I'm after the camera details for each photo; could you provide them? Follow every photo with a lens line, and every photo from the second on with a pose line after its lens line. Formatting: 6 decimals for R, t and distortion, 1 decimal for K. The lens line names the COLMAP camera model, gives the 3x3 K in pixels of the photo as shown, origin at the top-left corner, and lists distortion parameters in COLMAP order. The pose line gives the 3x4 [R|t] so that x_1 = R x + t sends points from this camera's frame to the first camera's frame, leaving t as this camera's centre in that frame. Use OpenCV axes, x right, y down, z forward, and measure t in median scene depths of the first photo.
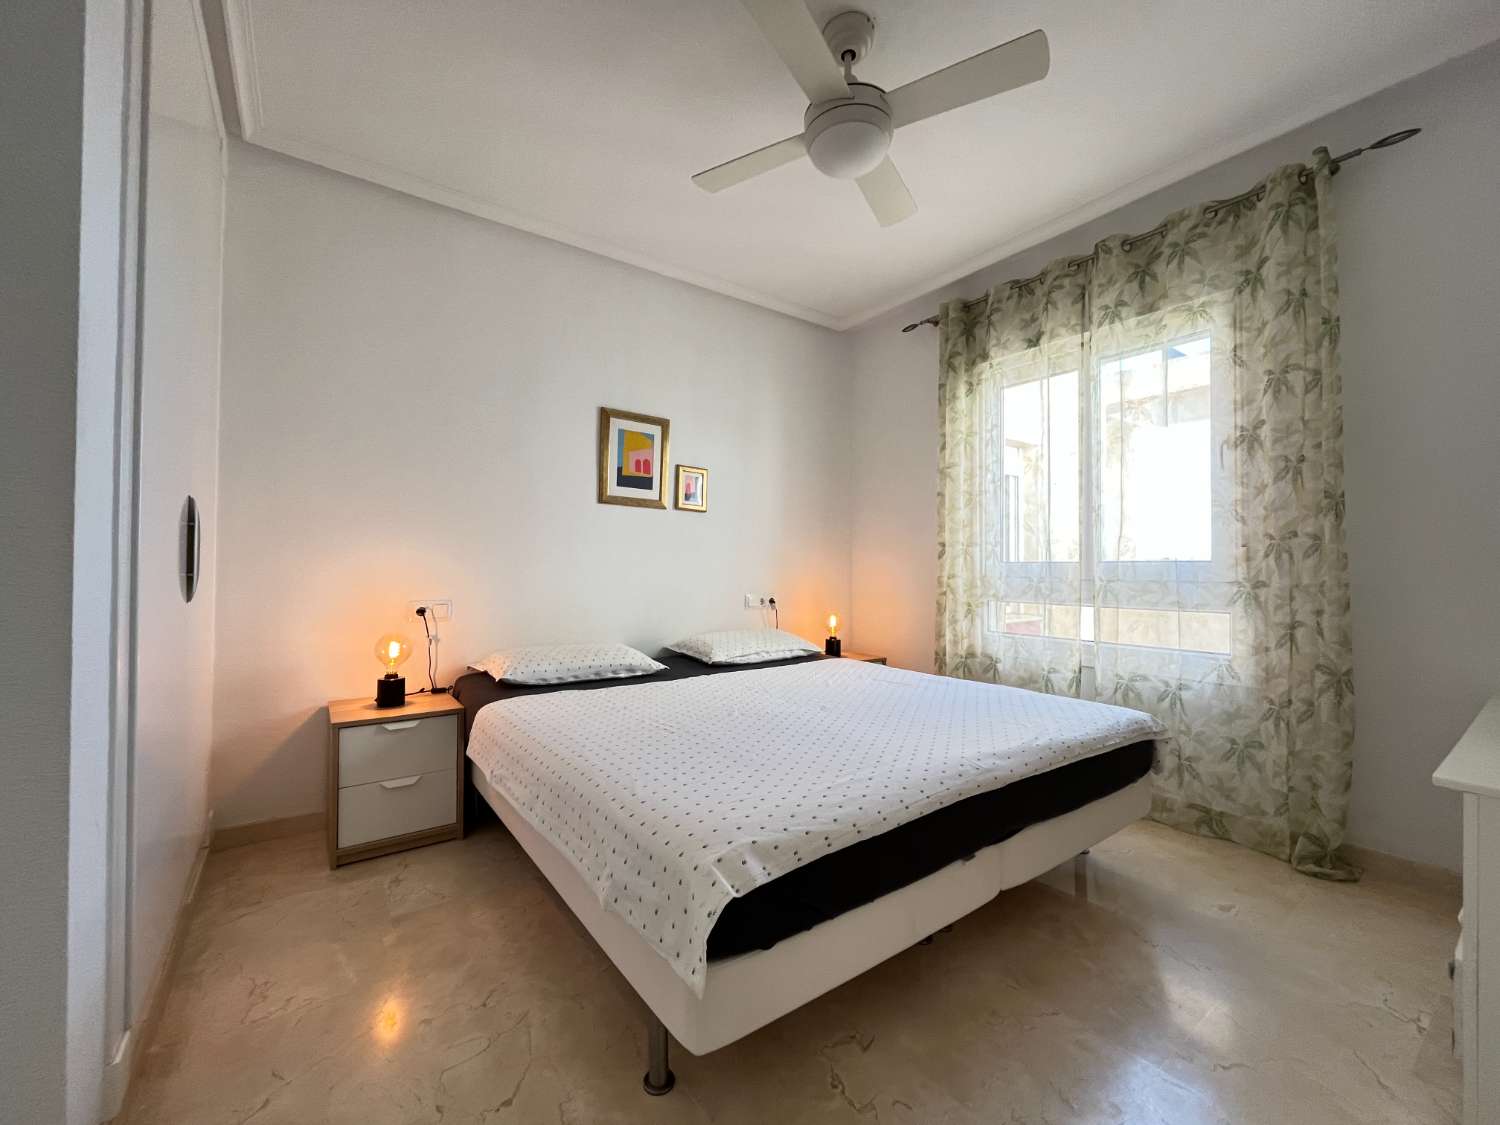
lens RADIAL K [[611.6, 0, 744.2], [0, 611.6, 566.0], [0, 0, 1]] dist [-0.001806, -0.000174]
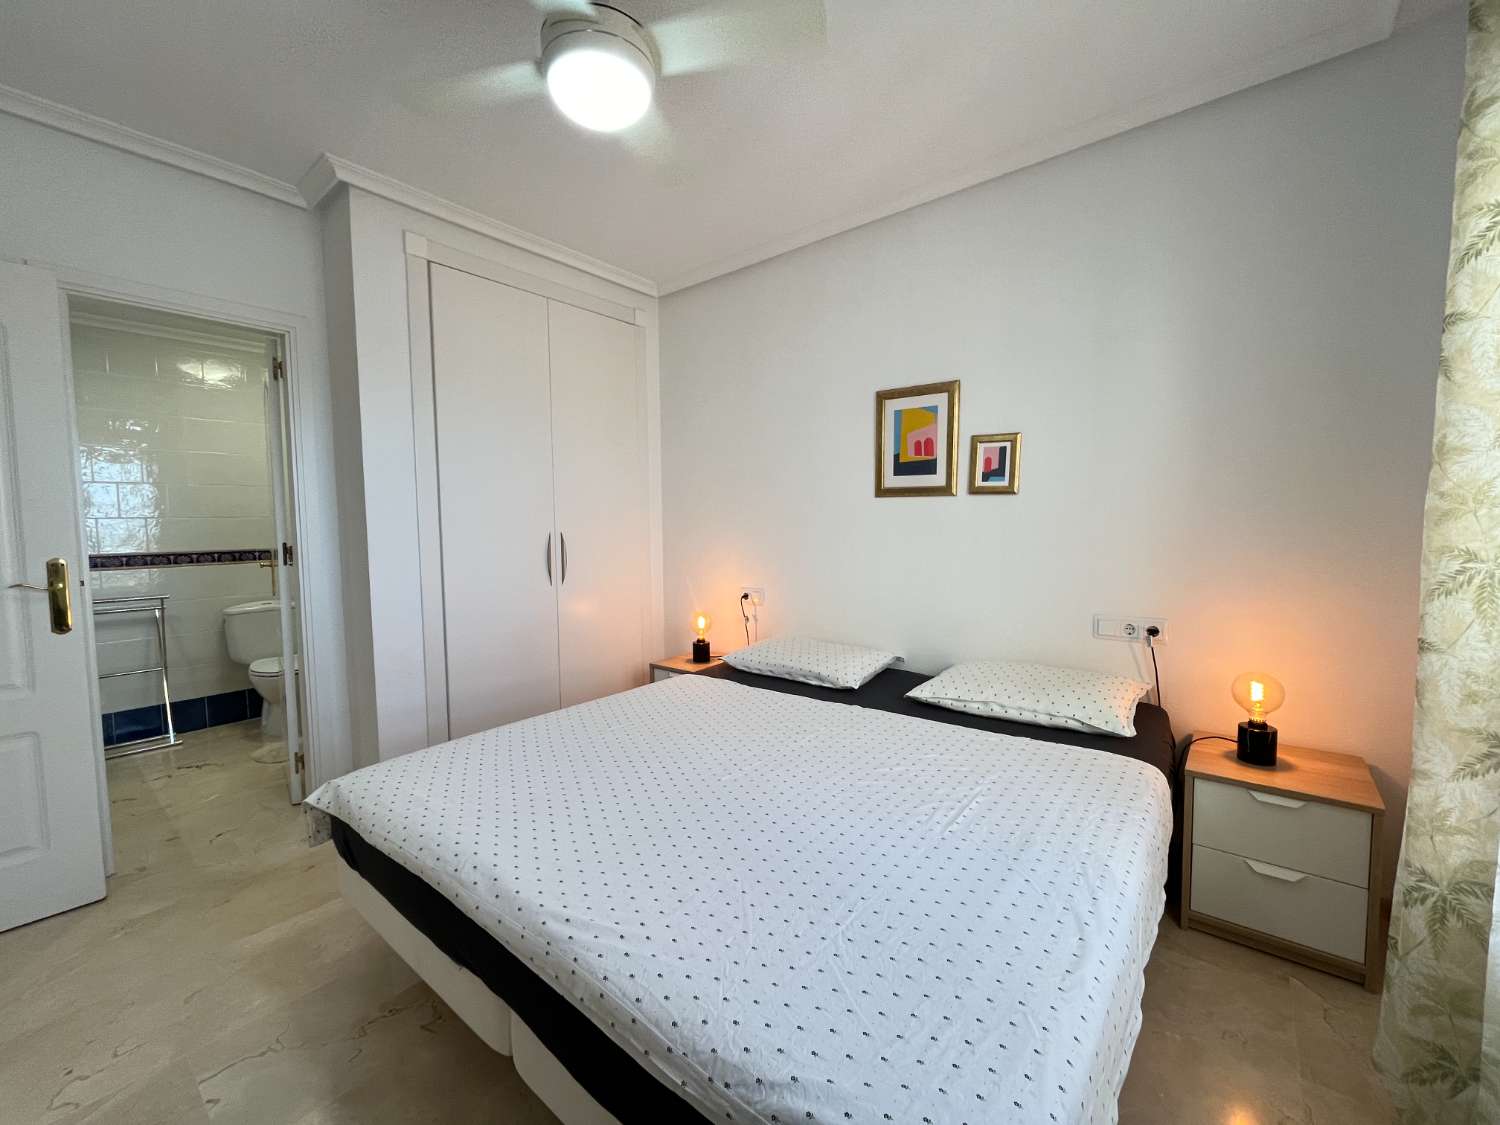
lens RADIAL K [[611.6, 0, 751.0], [0, 611.6, 564.2], [0, 0, 1]] dist [-0.001806, -0.000174]
pose [[0.263078, 0.056729, -0.963105, 0.600404], [0.023630, 0.997591, 0.065215, -0.064678], [0.964485, -0.039915, 0.261104, 0.556597]]
